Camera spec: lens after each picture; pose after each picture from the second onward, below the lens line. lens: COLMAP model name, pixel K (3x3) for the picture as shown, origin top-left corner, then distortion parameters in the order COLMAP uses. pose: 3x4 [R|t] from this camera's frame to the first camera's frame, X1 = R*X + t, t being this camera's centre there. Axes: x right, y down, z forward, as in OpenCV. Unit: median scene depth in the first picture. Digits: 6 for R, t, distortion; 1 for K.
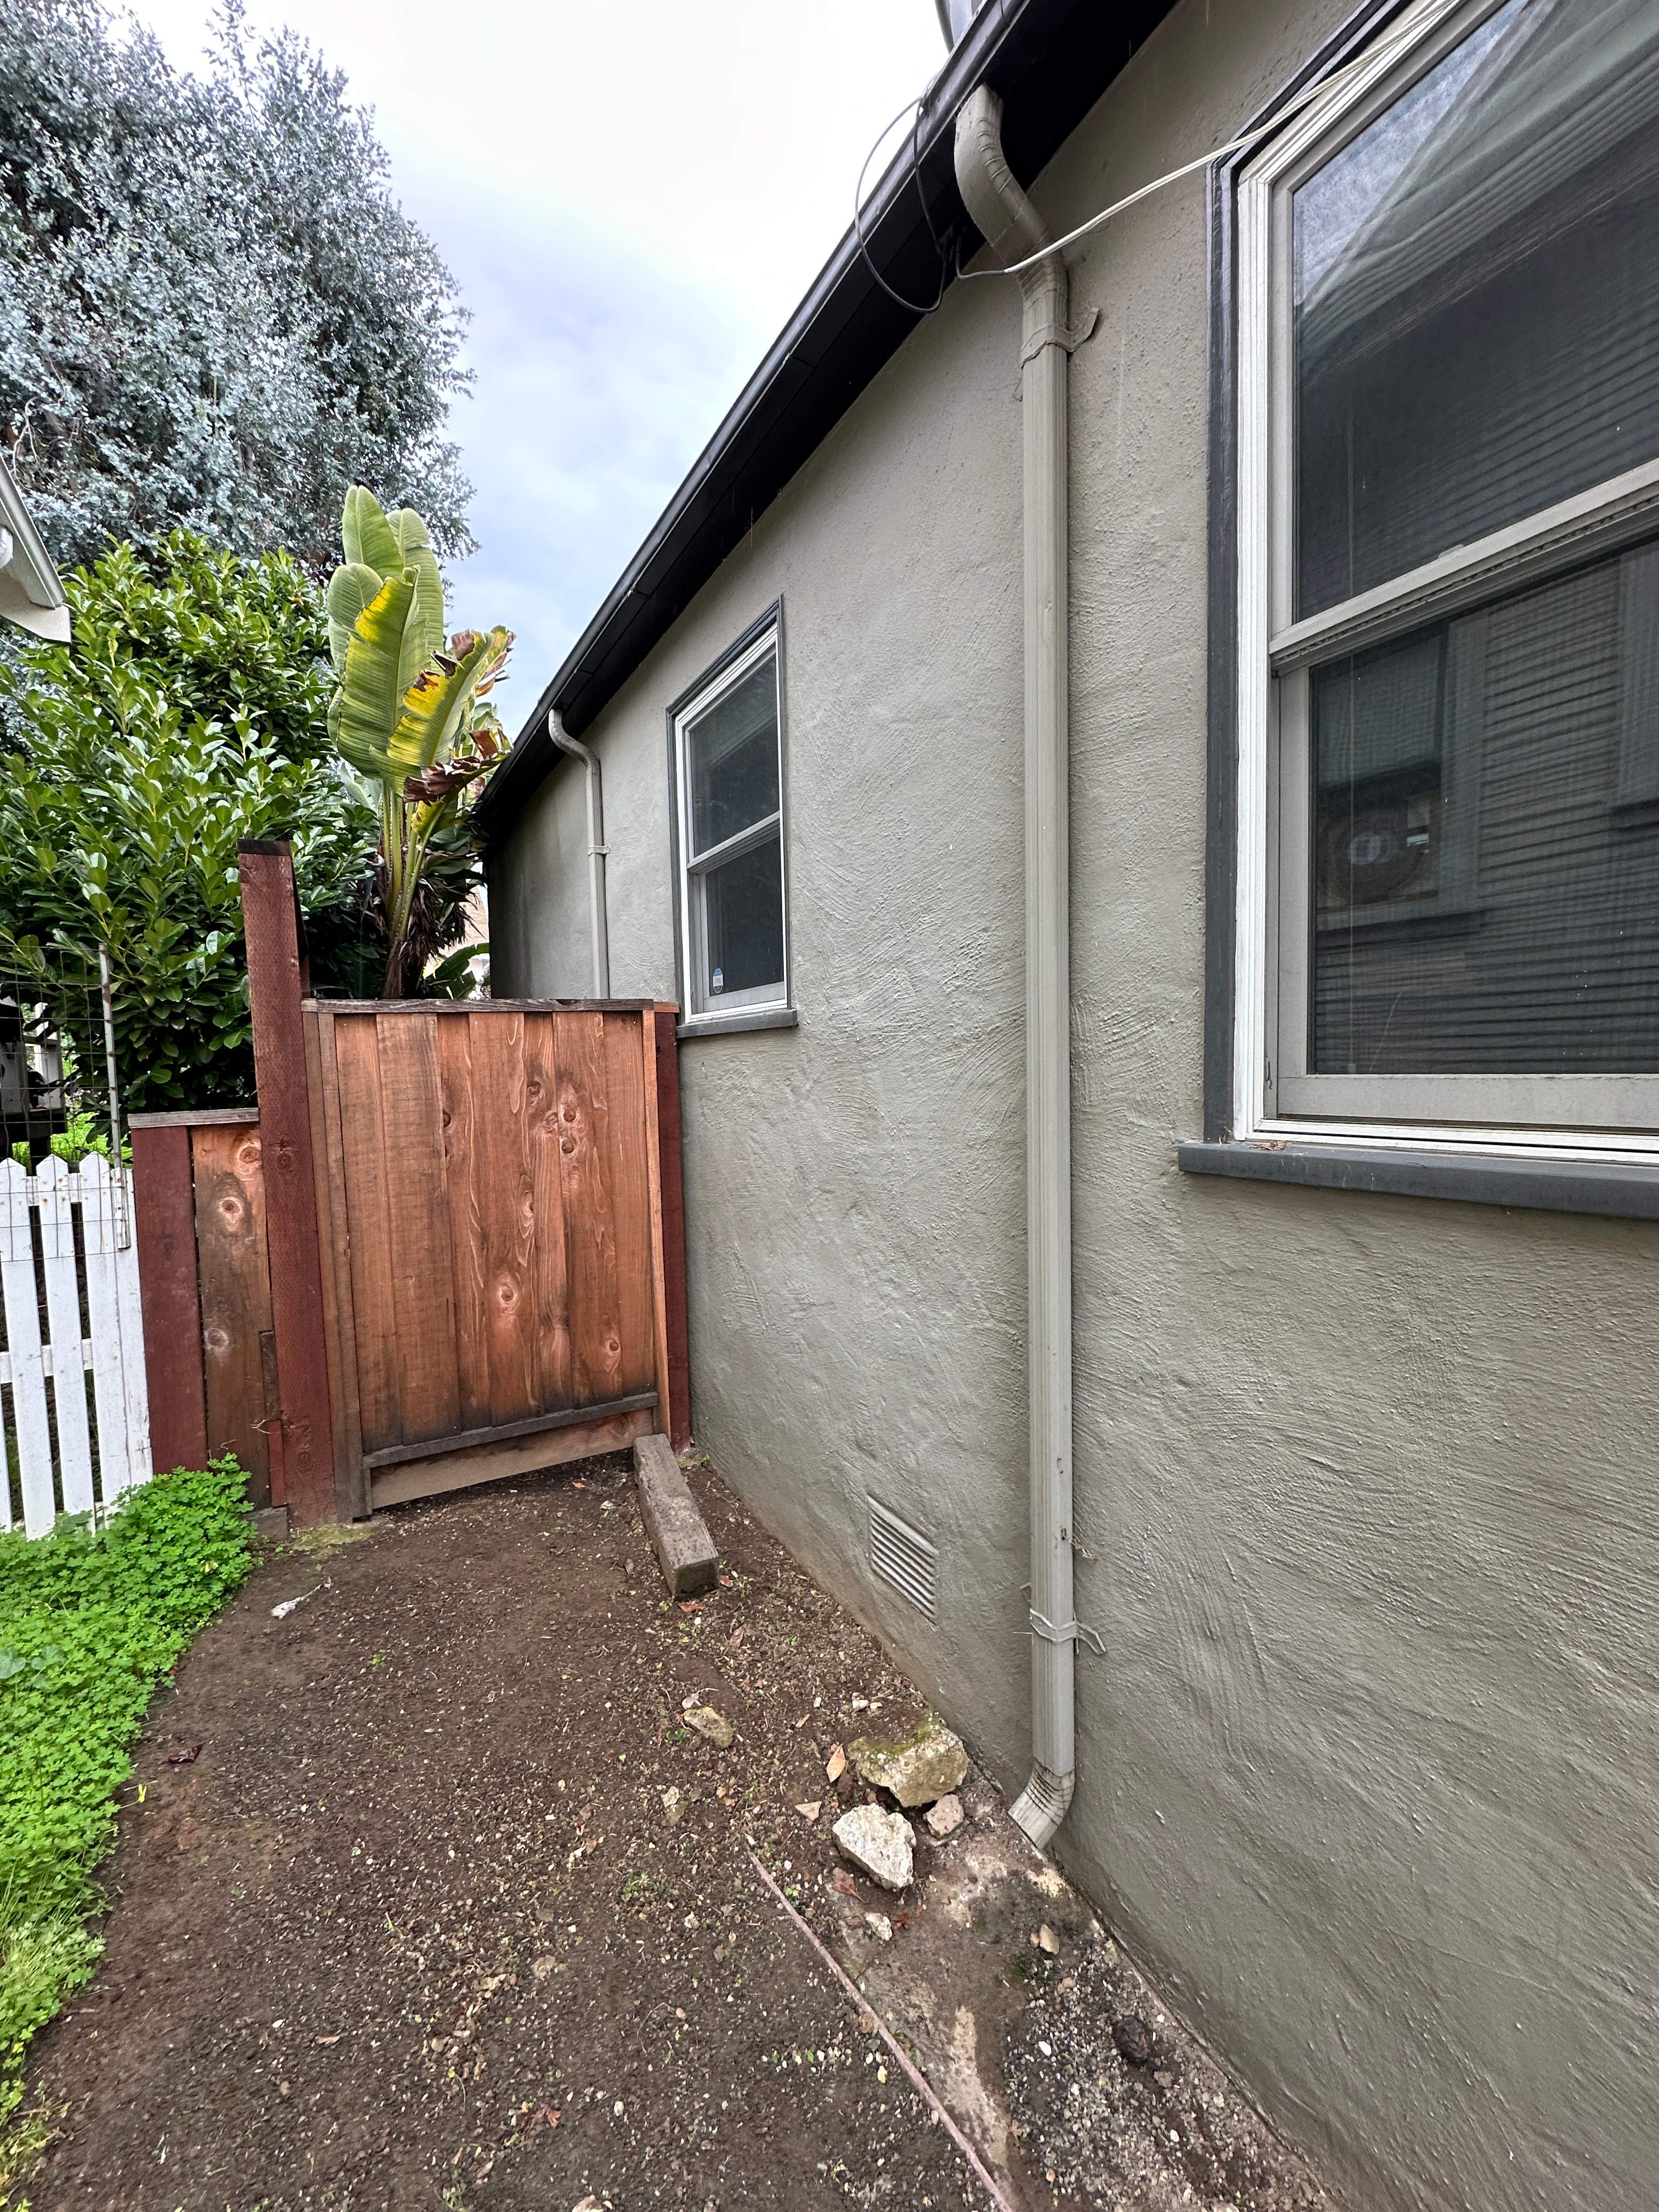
lens RADIAL K [[882.4, 0, 837.7], [0, 882.4, 1118.1], [0, 0, 1]] dist [0.001119, 0.000369]
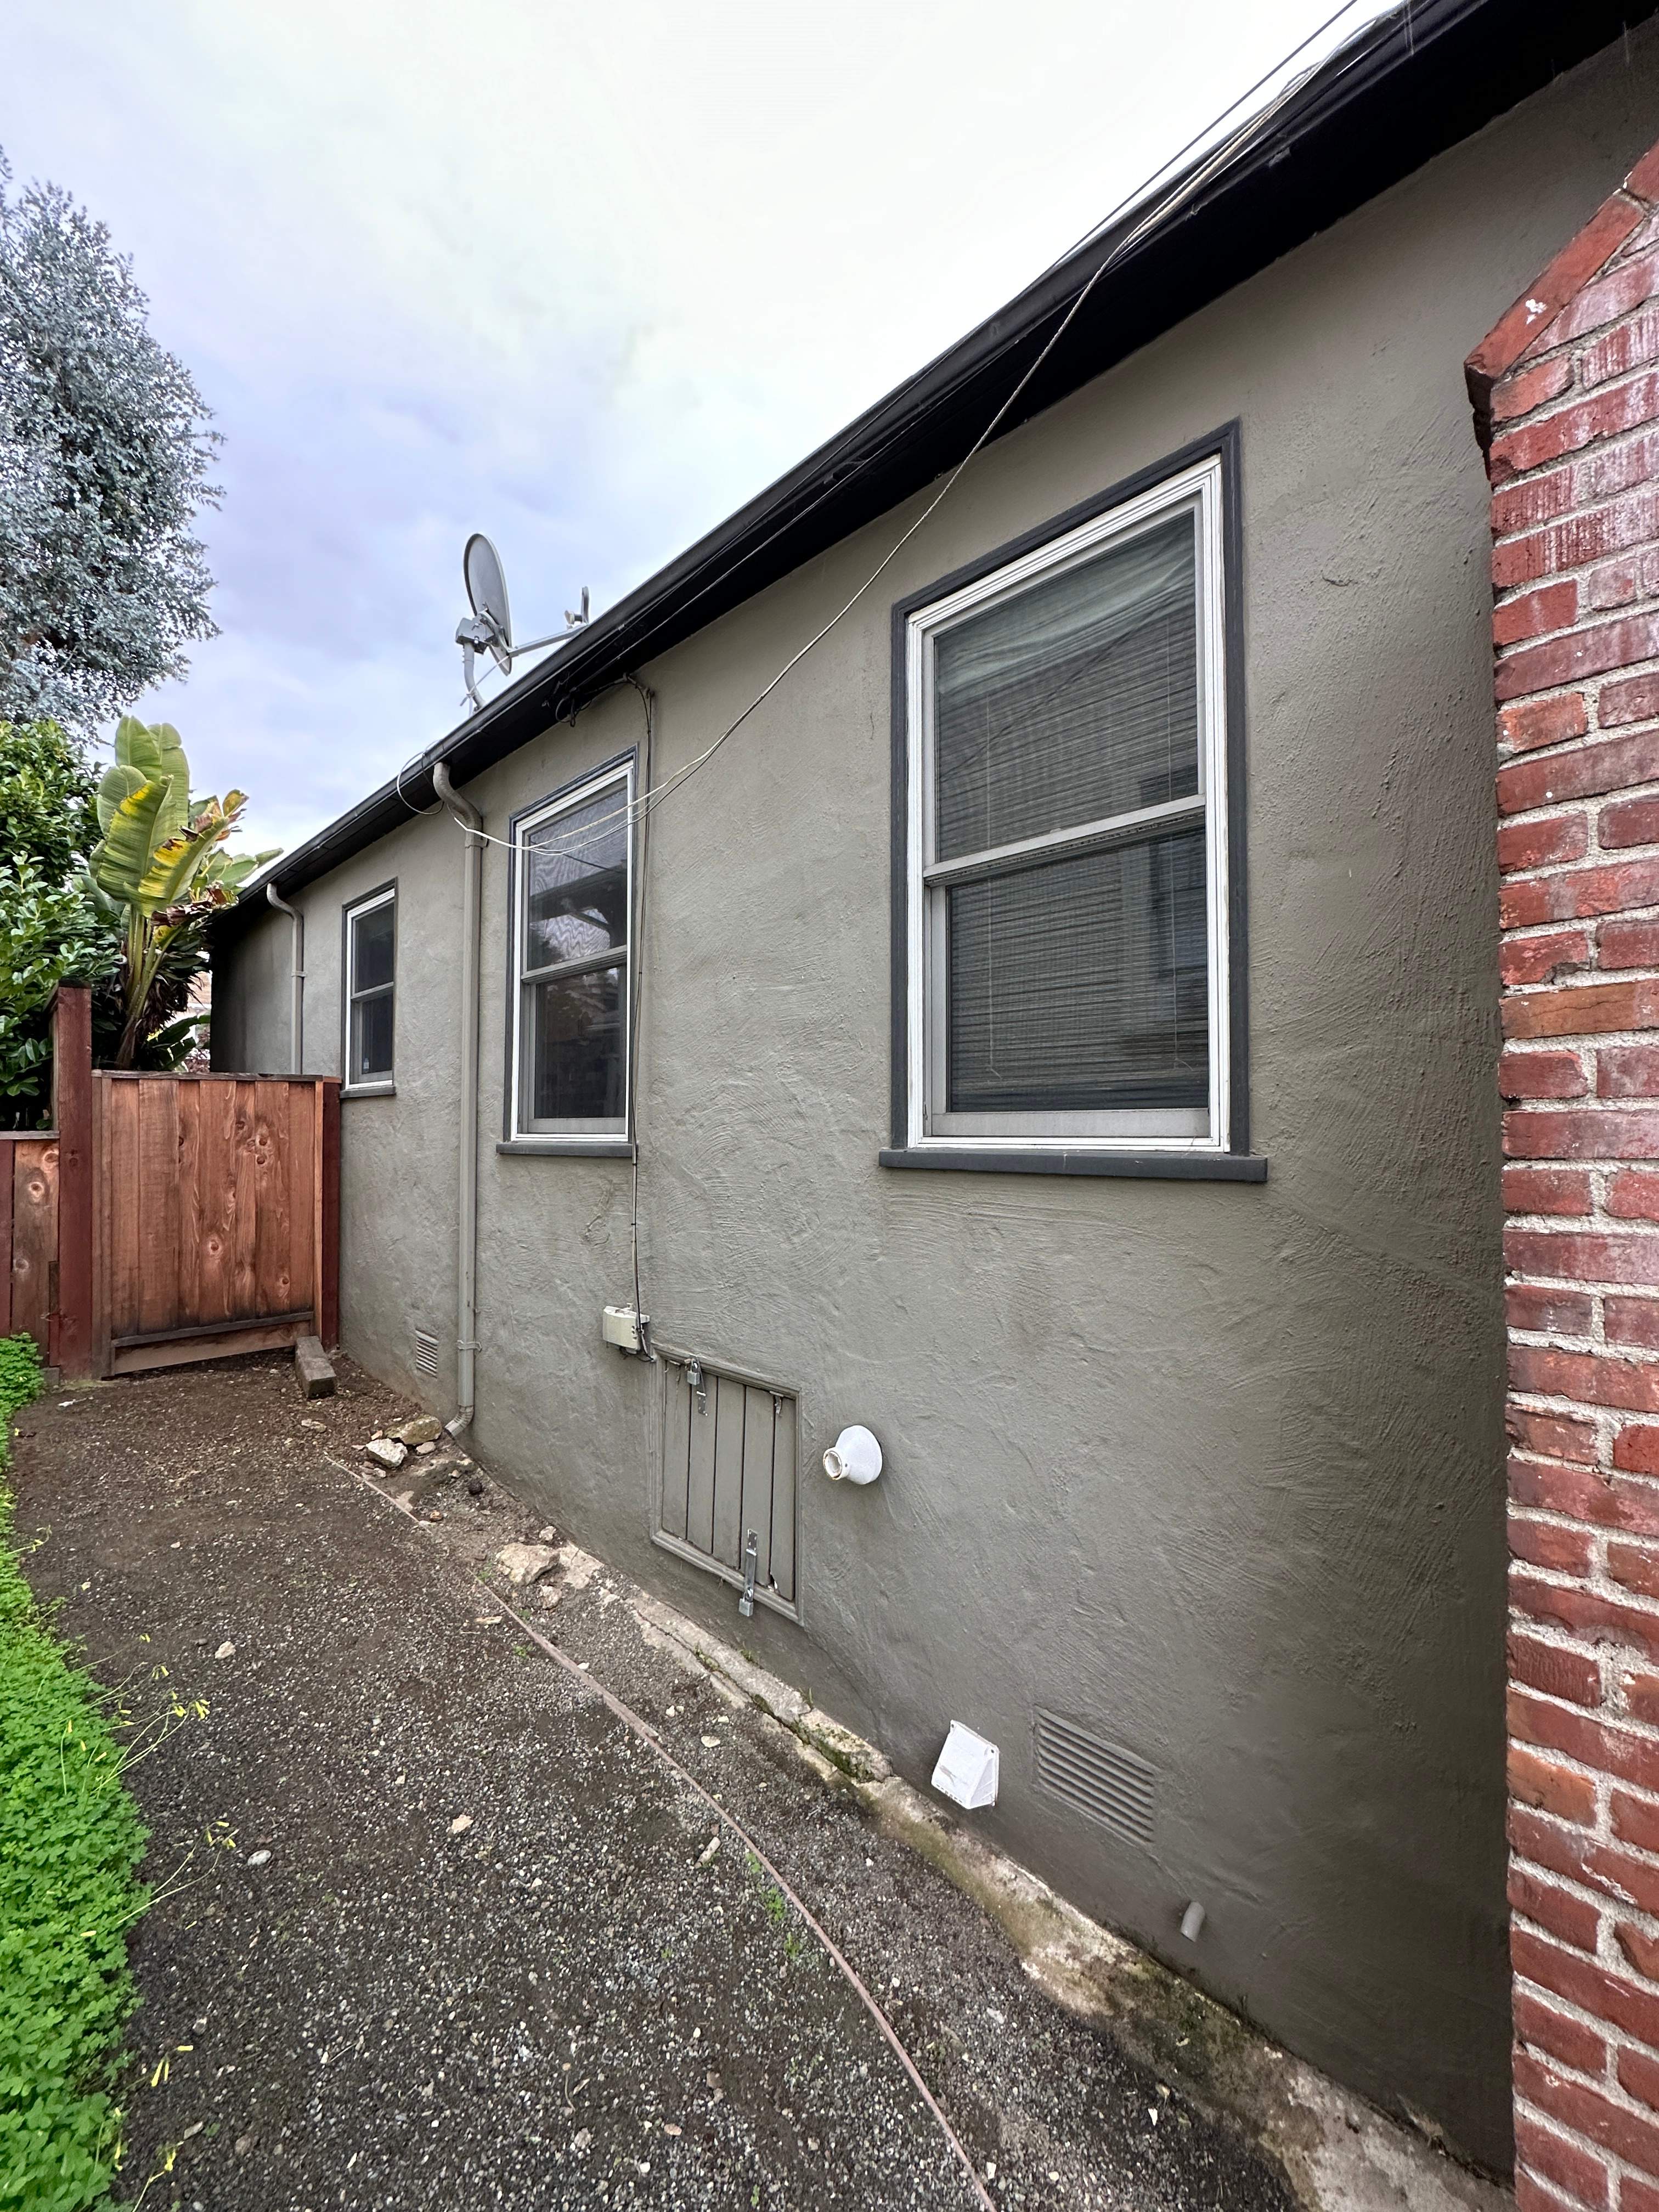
lens RADIAL K [[882.4, 0, 827.3], [0, 882.4, 1116.9], [0, 0, 1]] dist [0.001119, 0.000369]
pose [[0.969451, 0.027073, 0.243786, 0.353186], [-0.008355, 0.996958, -0.077489, 0.076009], [-0.245142, 0.073085, 0.966728, -0.964848]]
